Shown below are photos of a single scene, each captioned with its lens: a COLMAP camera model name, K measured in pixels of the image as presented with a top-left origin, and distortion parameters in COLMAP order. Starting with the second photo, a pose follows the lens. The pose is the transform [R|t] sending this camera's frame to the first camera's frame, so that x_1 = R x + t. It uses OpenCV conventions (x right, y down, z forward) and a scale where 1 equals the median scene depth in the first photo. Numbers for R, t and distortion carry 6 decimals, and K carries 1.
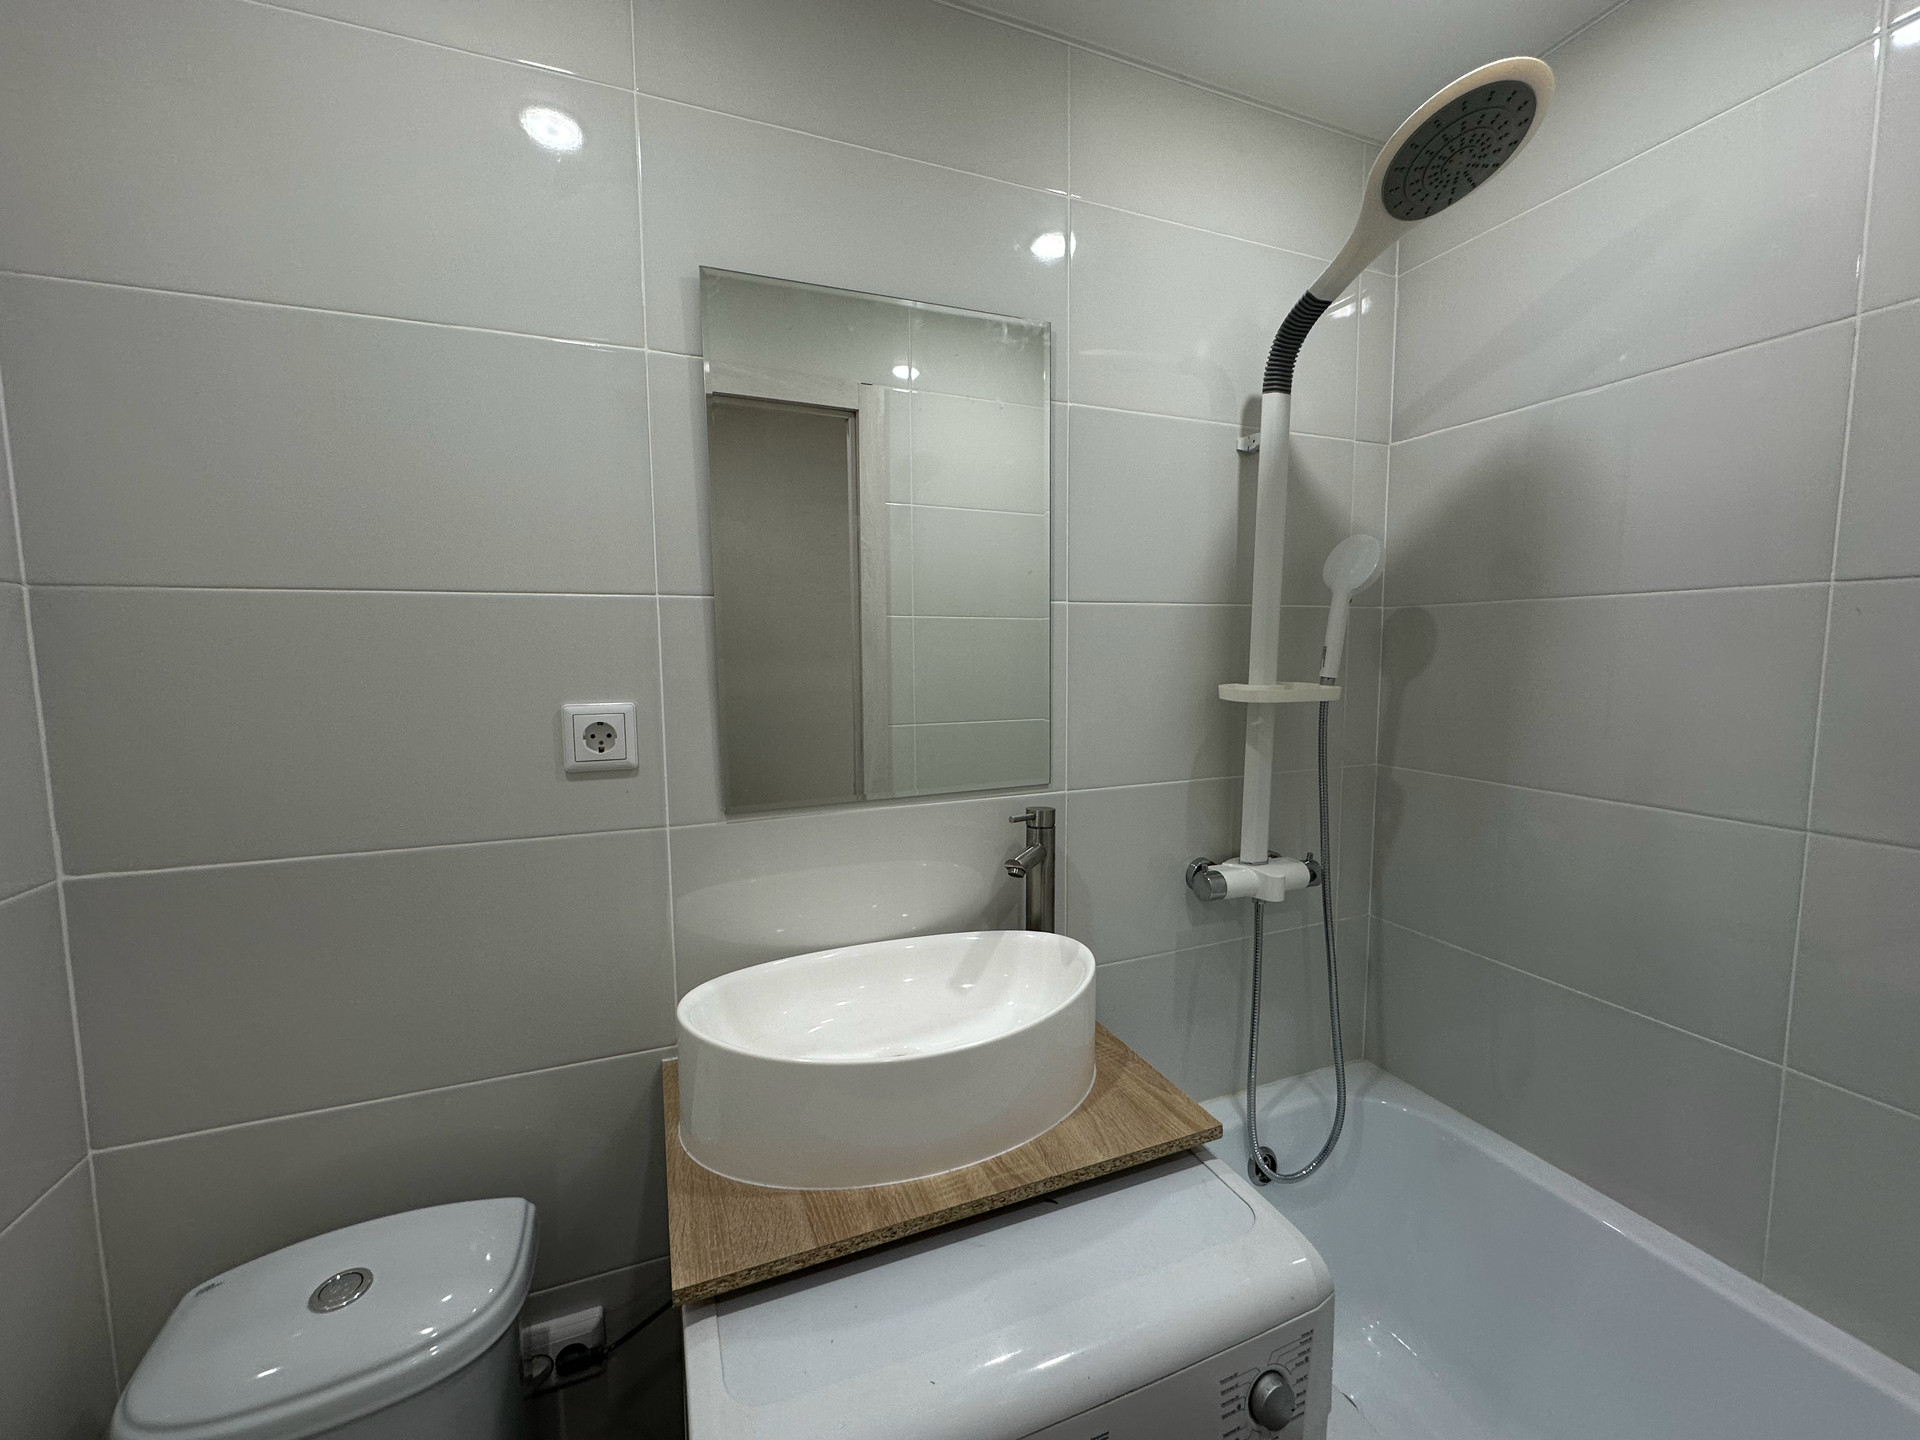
lens RADIAL K [[768.5, 0, 961.0], [0, 768.5, 714.7], [0, 0, 1]] dist [0.000378, 0.000551]
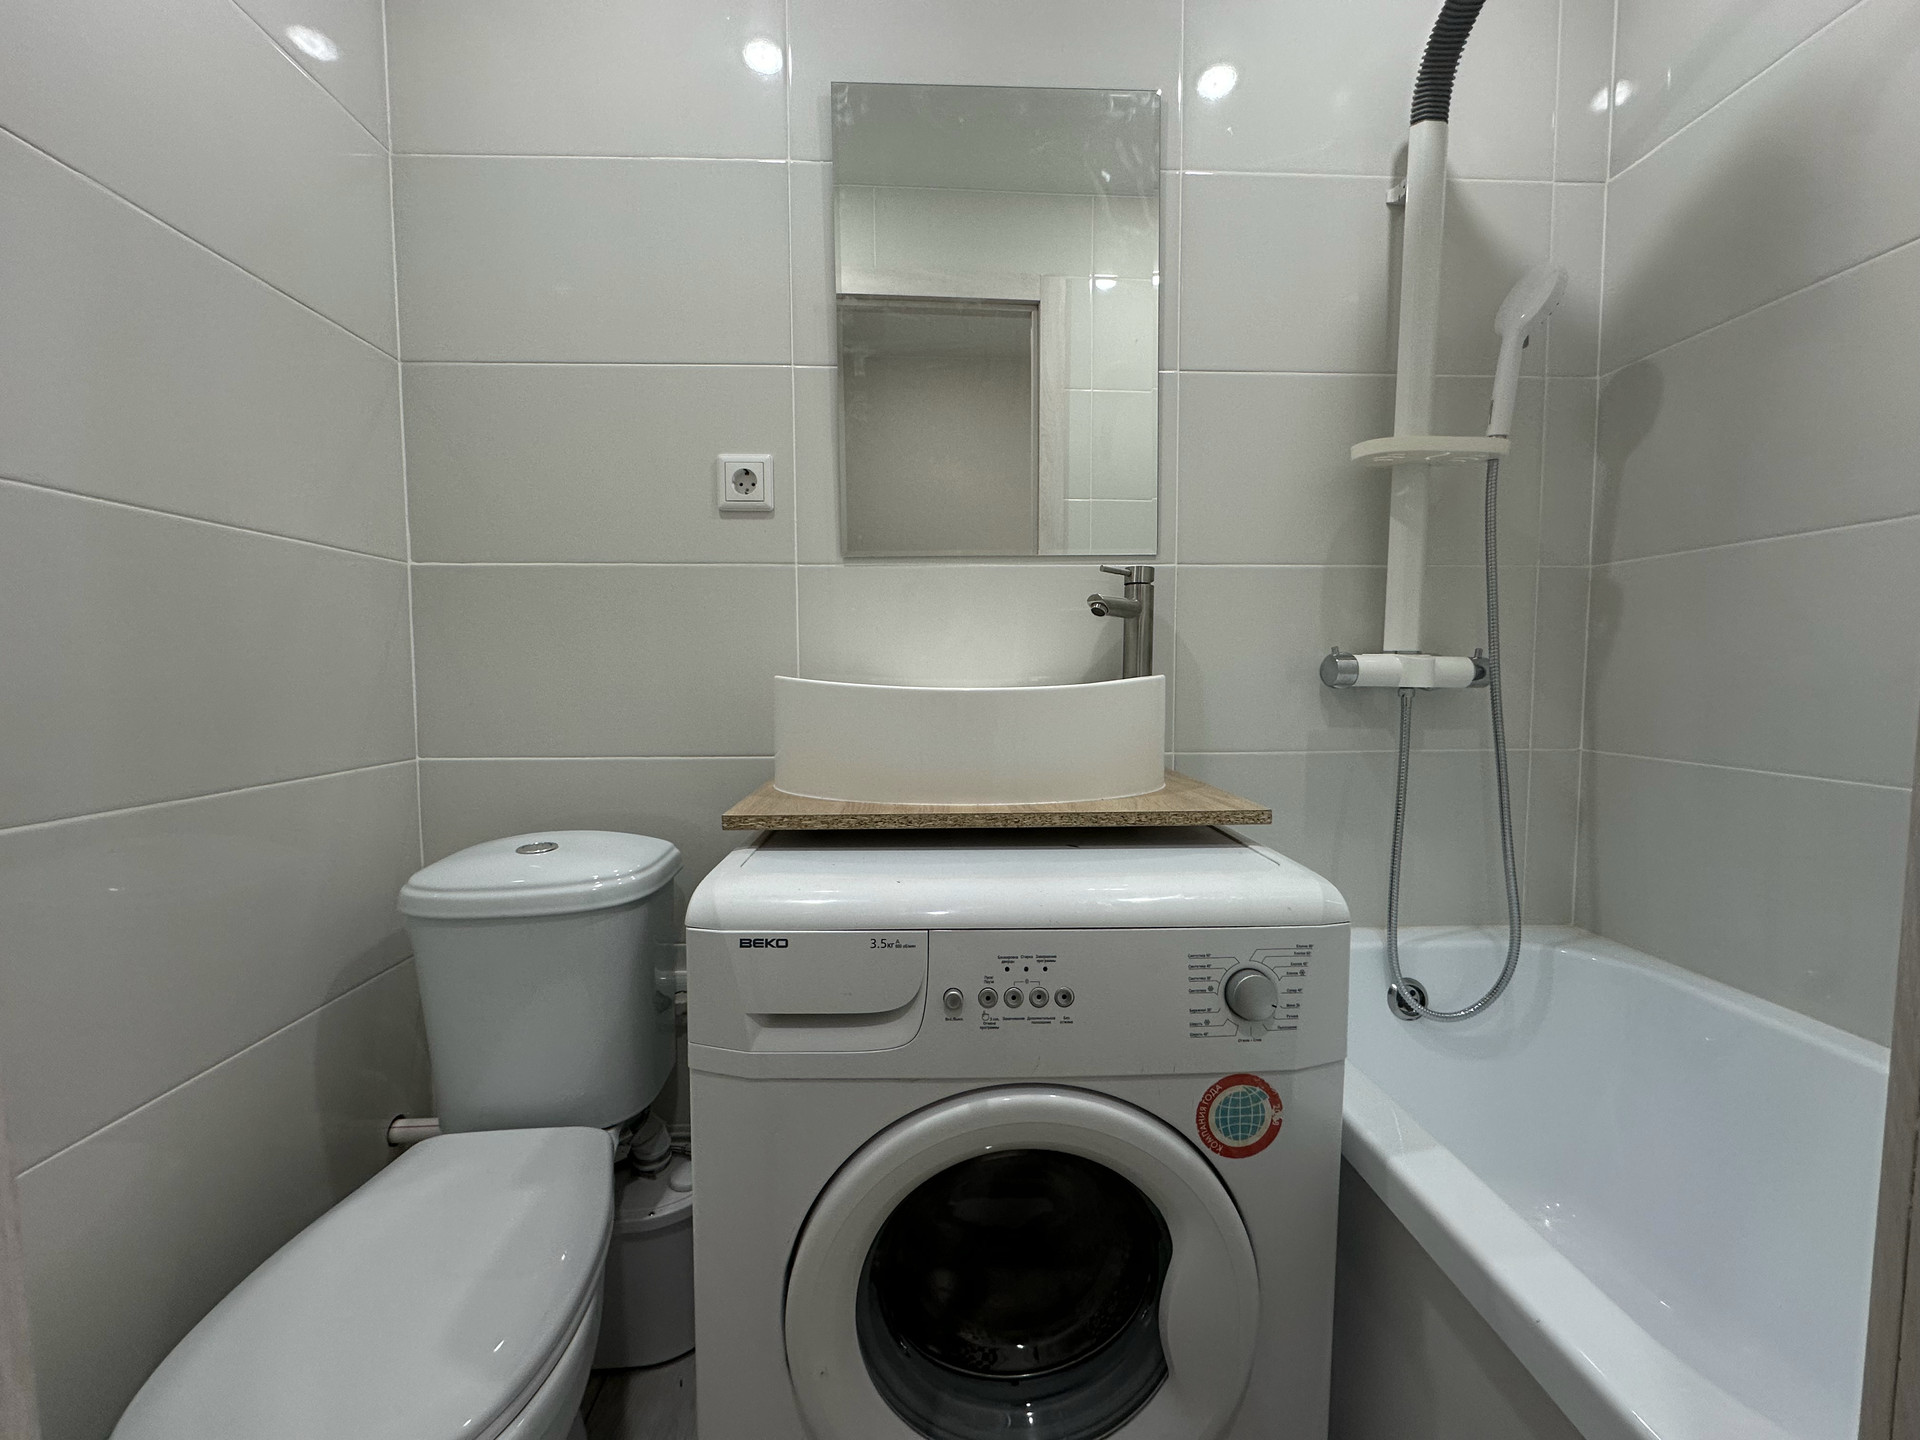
lens RADIAL K [[768.5, 0, 961.0], [0, 768.5, 714.7], [0, 0, 1]] dist [0.000378, 0.000551]
pose [[0.942996, 0.024337, -0.331913, 0.199210], [-0.034240, 0.999125, -0.024018, 0.309522], [0.331038, 0.034014, 0.943004, -0.018439]]
